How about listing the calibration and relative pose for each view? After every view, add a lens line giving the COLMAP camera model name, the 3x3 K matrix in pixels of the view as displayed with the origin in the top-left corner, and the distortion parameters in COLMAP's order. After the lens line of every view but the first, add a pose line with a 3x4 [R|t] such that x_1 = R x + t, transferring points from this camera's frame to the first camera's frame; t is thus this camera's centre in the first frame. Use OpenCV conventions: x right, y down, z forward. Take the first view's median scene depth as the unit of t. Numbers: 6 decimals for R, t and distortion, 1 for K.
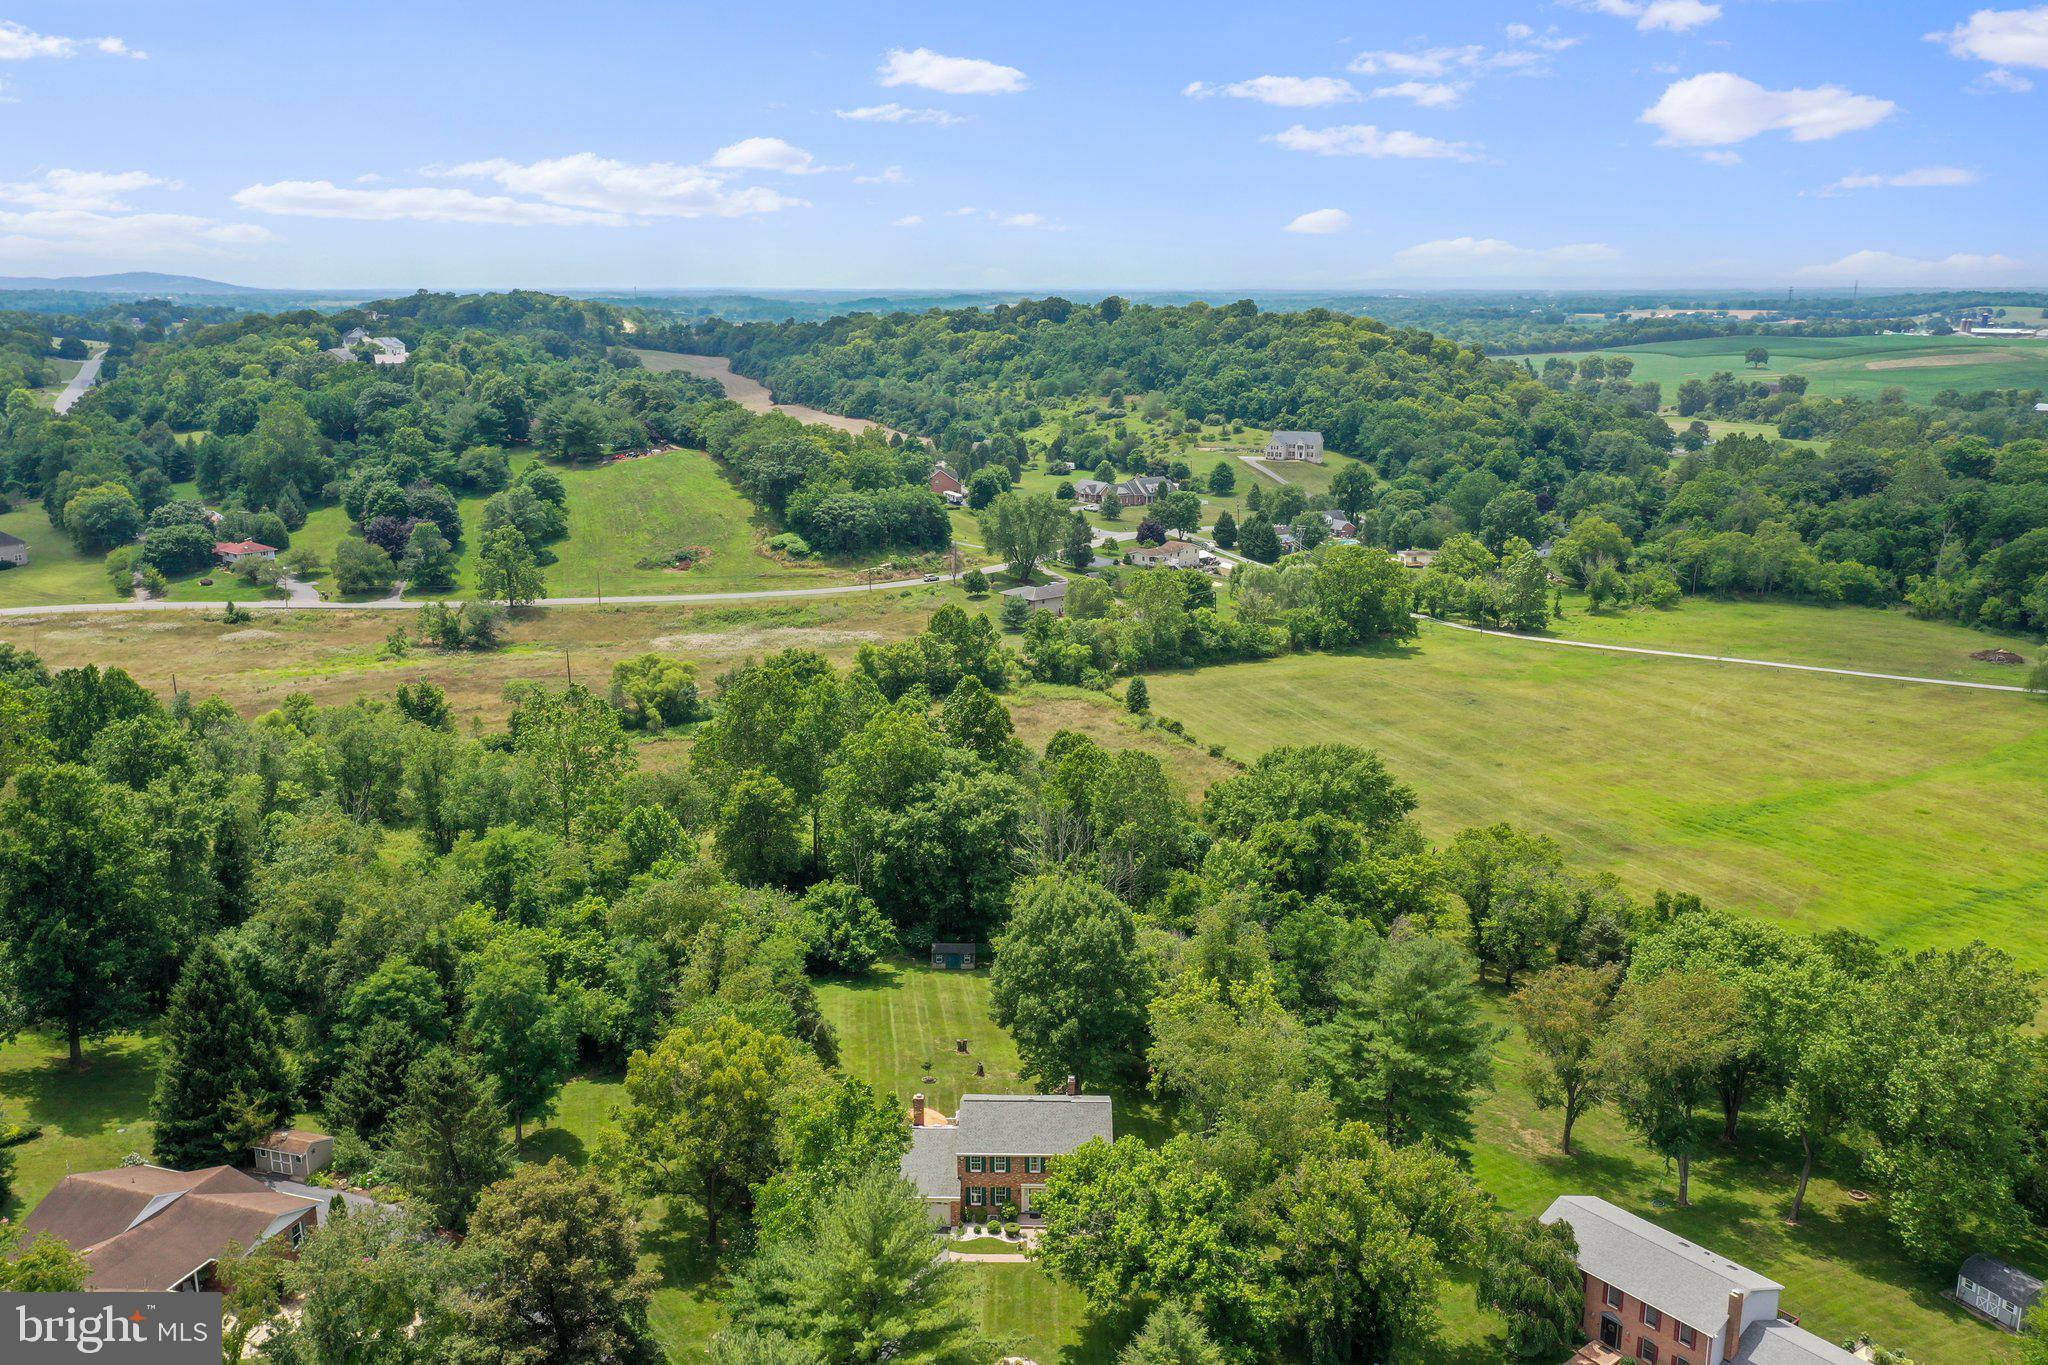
lens RADIAL K [[1656.9, 0, 1024.0], [0, 1656.9, 682.5], [0, 0, 1]] dist [0.005959, 0.006654]
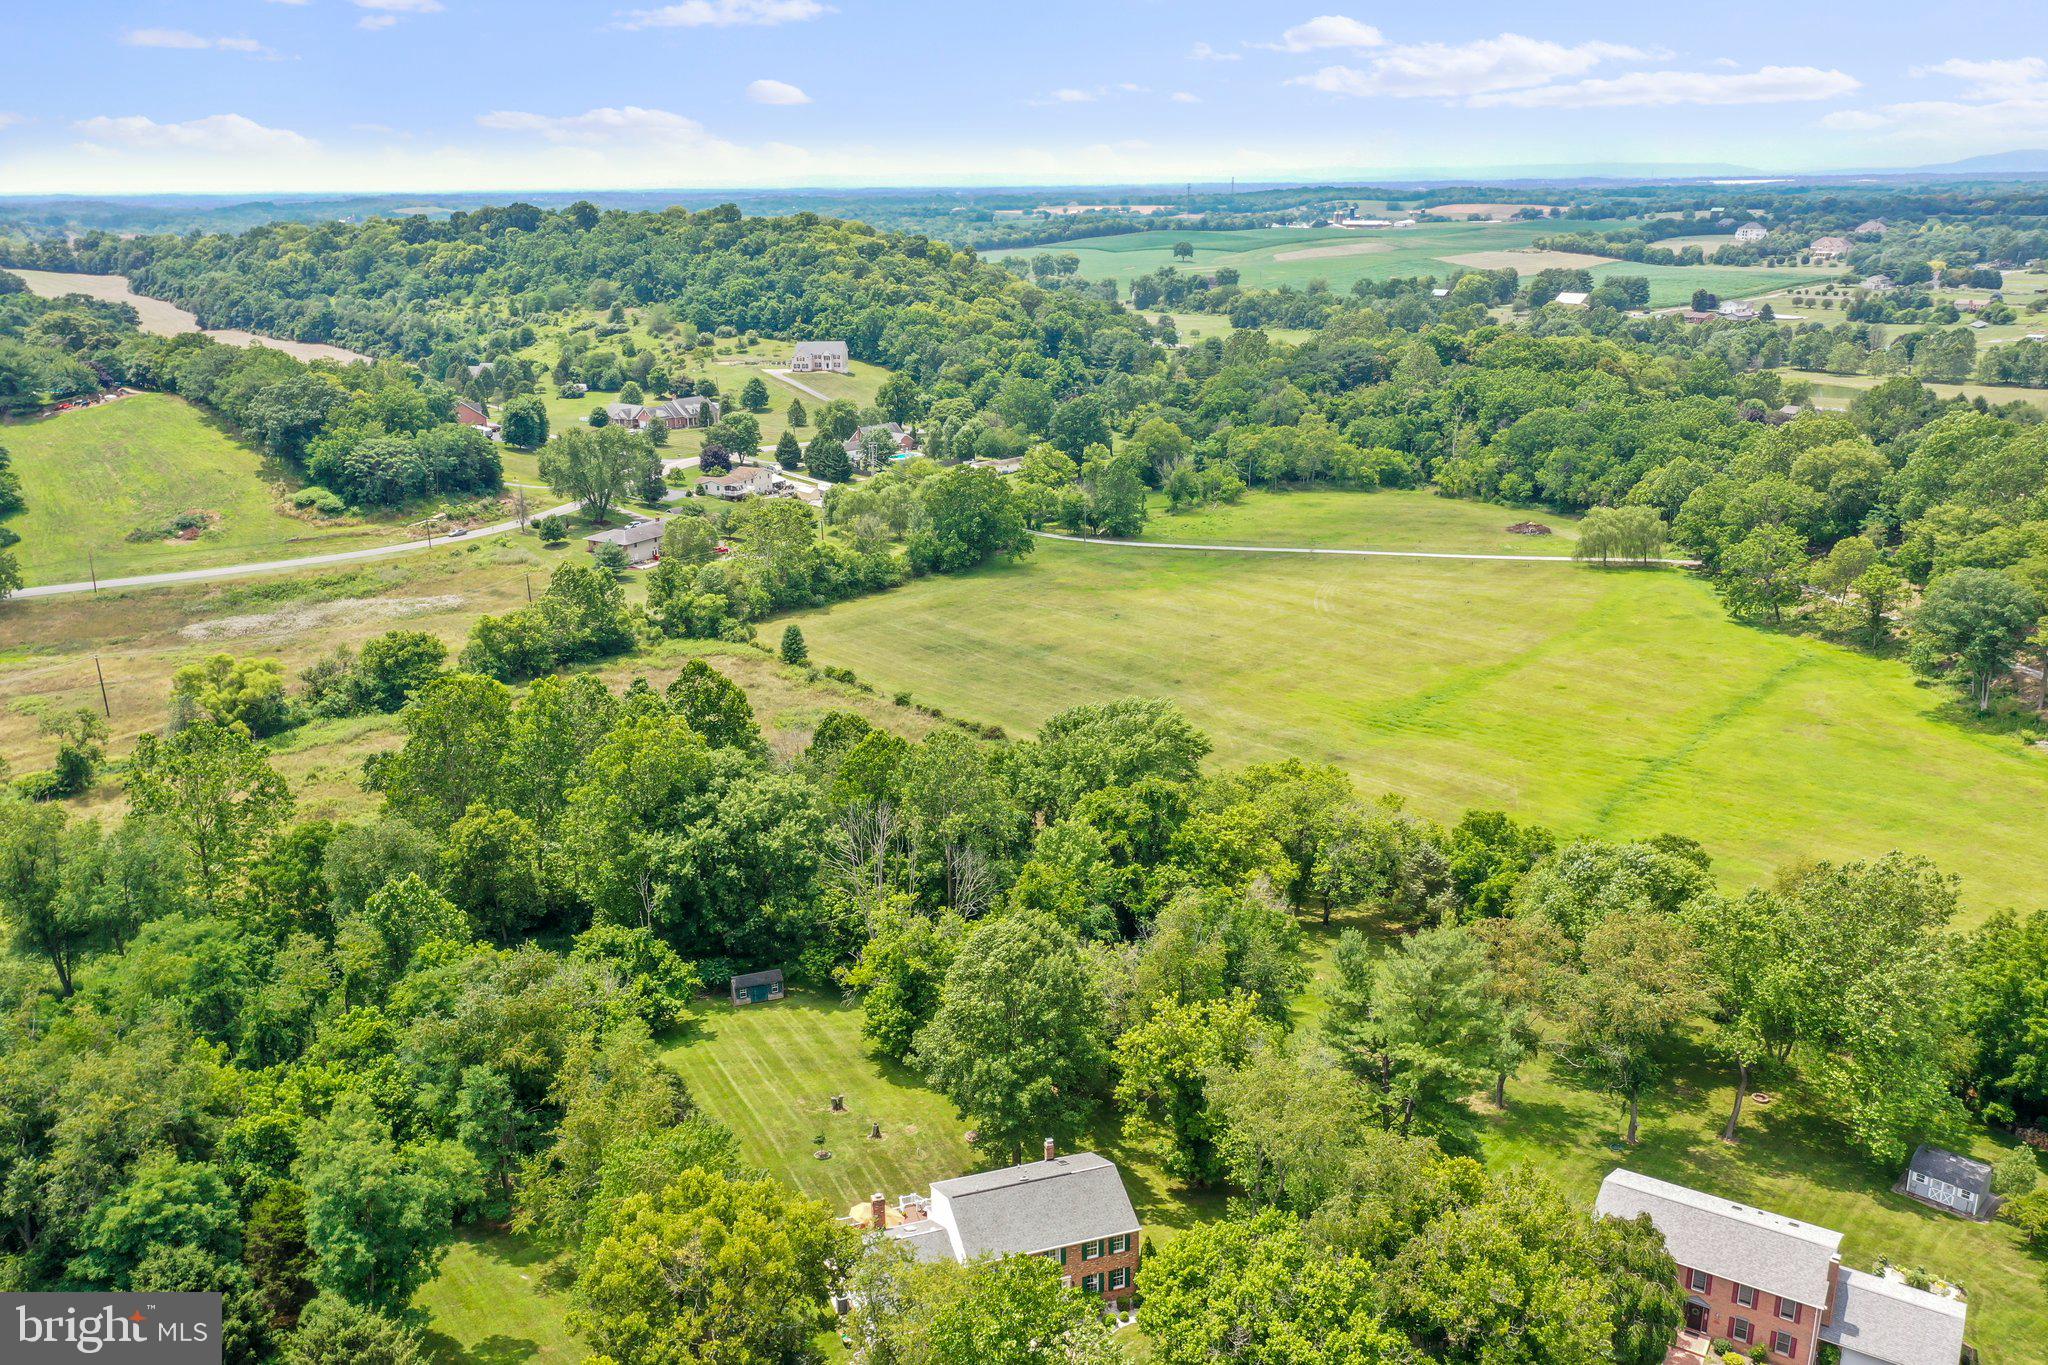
lens RADIAL K [[1627.3, 0, 1028.4], [0, 1627.3, 680.1], [0, 0, 1]] dist [0.001265, 0.004104]
pose [[0.941614, -0.105681, 0.319678, -0.074494], [0.086118, 0.993475, 0.074769, -0.021691], [-0.325494, -0.042874, 0.944572, 0.067047]]
